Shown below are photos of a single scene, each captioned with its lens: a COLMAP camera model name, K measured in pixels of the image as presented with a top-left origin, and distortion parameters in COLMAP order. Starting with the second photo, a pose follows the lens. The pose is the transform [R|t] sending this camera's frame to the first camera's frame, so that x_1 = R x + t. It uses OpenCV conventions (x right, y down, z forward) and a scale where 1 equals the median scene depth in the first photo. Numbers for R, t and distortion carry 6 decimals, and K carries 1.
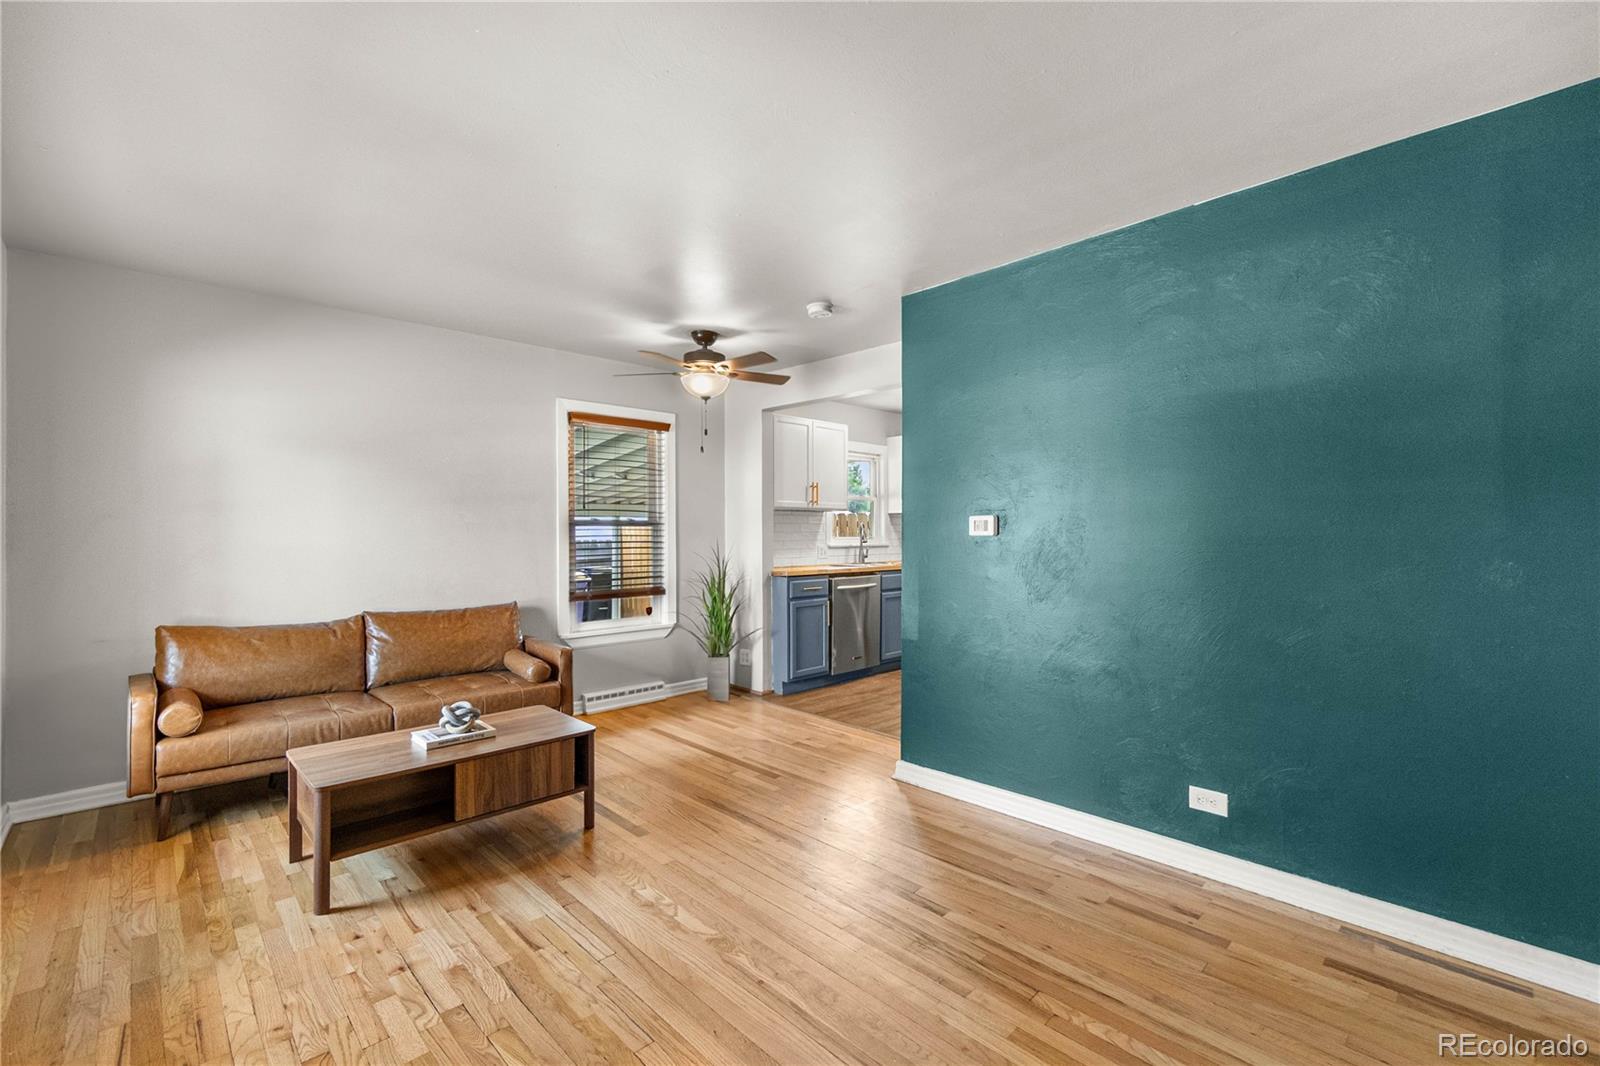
lens RADIAL K [[693.9, 0, 798.1], [0, 693.9, 541.5], [0, 0, 1]] dist [-0.007582, 0.001209]
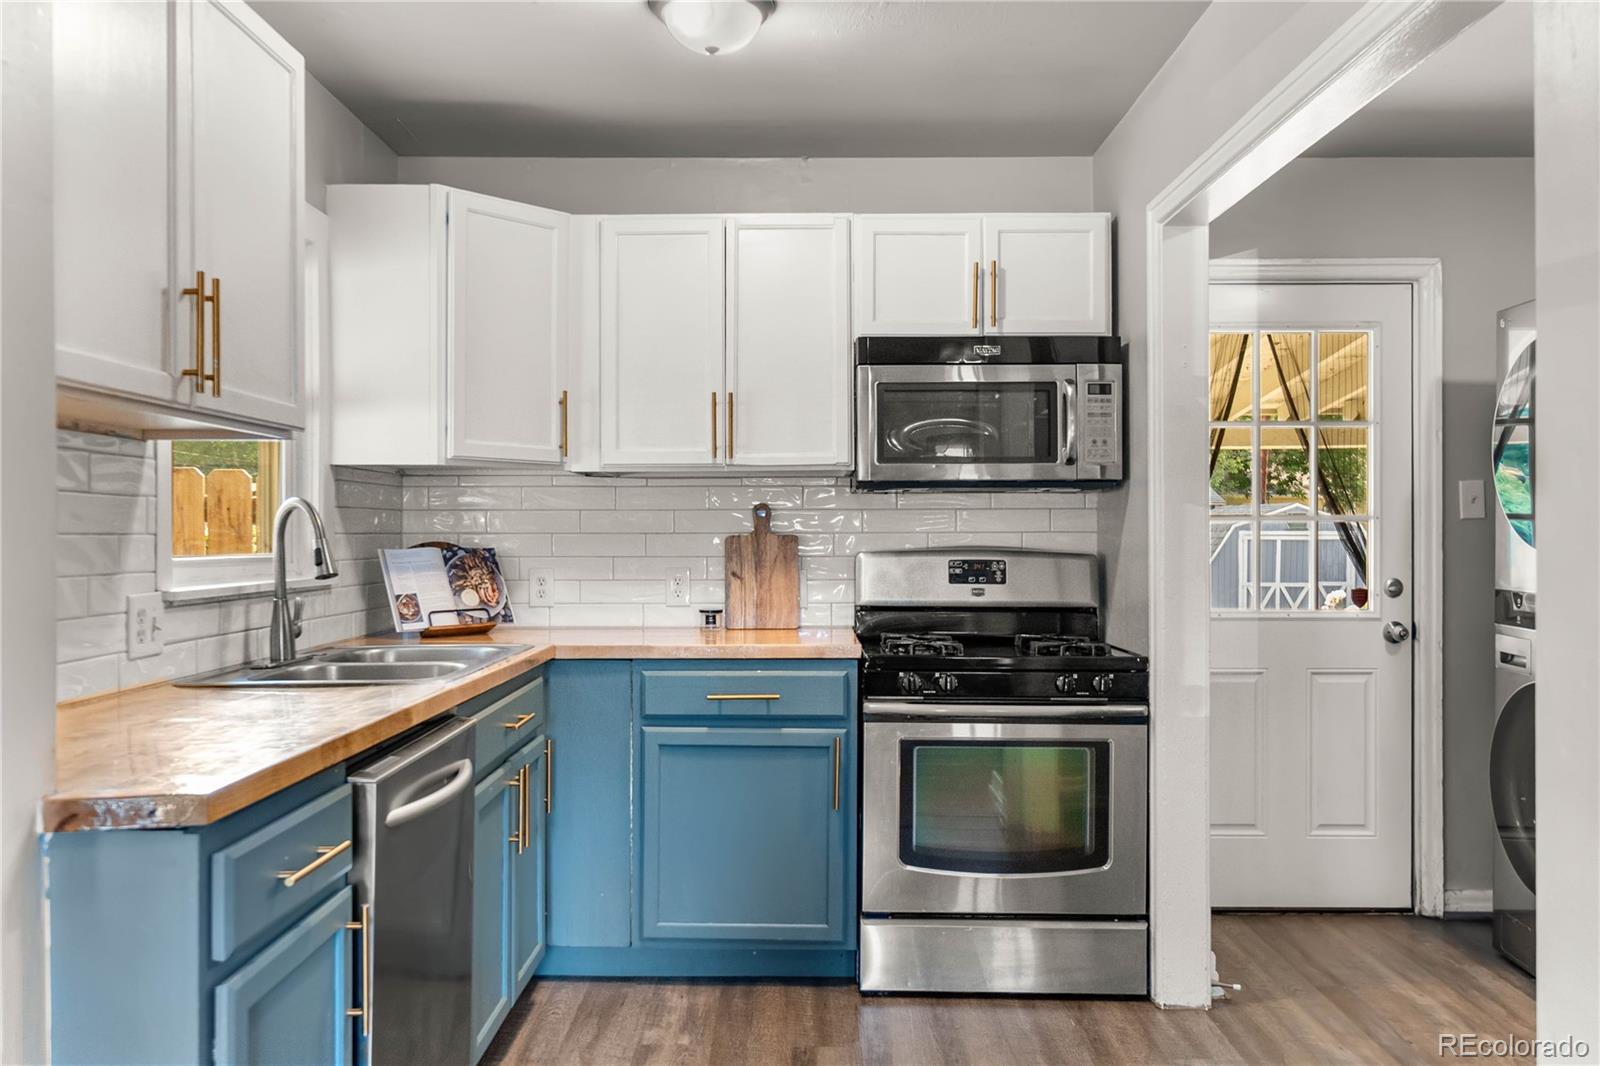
lens RADIAL K [[1230.1, 0, 797.6], [0, 1230.1, 543.1], [0, 0, 1]] dist [-0.002413, 0.004374]
pose [[0.693208, -0.001858, 0.720735, -0.176043], [0.007024, 0.999967, -0.004179, -0.013564], [-0.720703, 0.007959, 0.693198, 1.058670]]
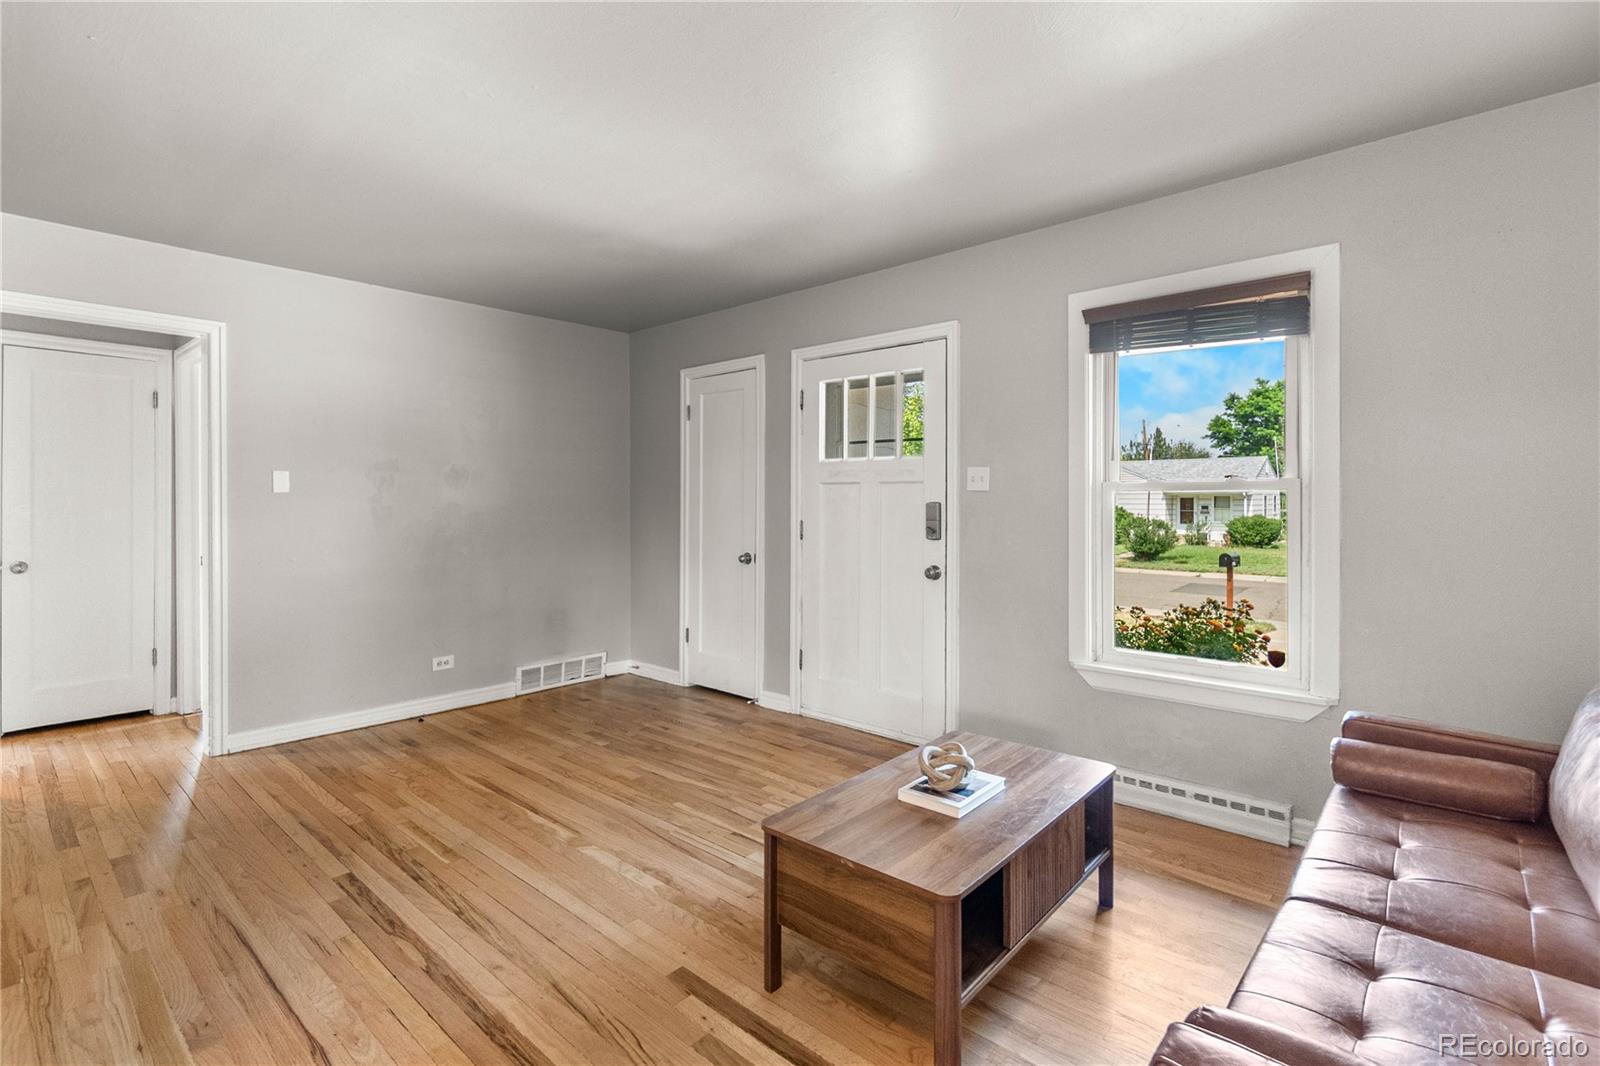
lens RADIAL K [[730.4, 0, 805.3], [0, 730.4, 493.3], [0, 0, 1]] dist [0.001732, -0.001449]
pose [[-0.996112, -0.007761, -0.087749, -0.226122], [-0.007777, 0.999970, -0.000161, -0.010503], [0.087748, 0.000522, -0.996143, 1.352781]]
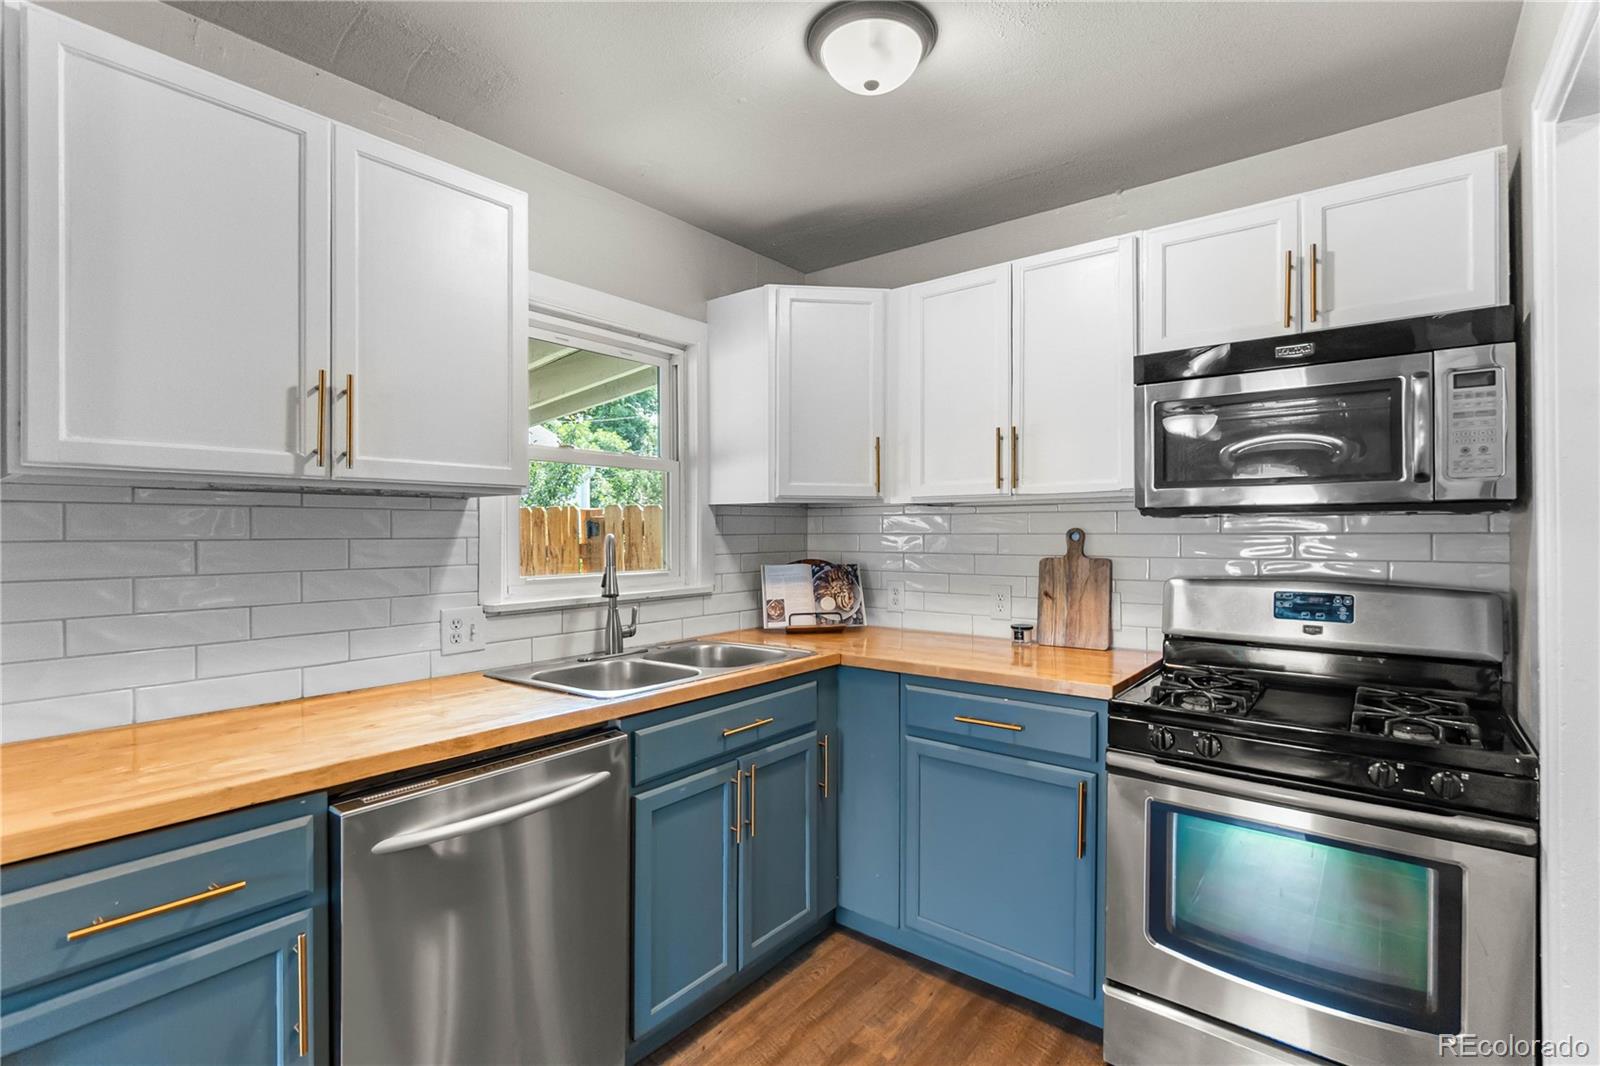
lens RADIAL K [[748.6, 0, 796.4], [0, 748.6, 530.3], [0, 0, 1]] dist [-0.007256, 0.002316]
pose [[0.990699, 0.000757, 0.136072, 0.241628], [0.000927, 0.999924, -0.012314, -0.043754], [-0.136071, 0.012326, 0.990622, 1.179560]]
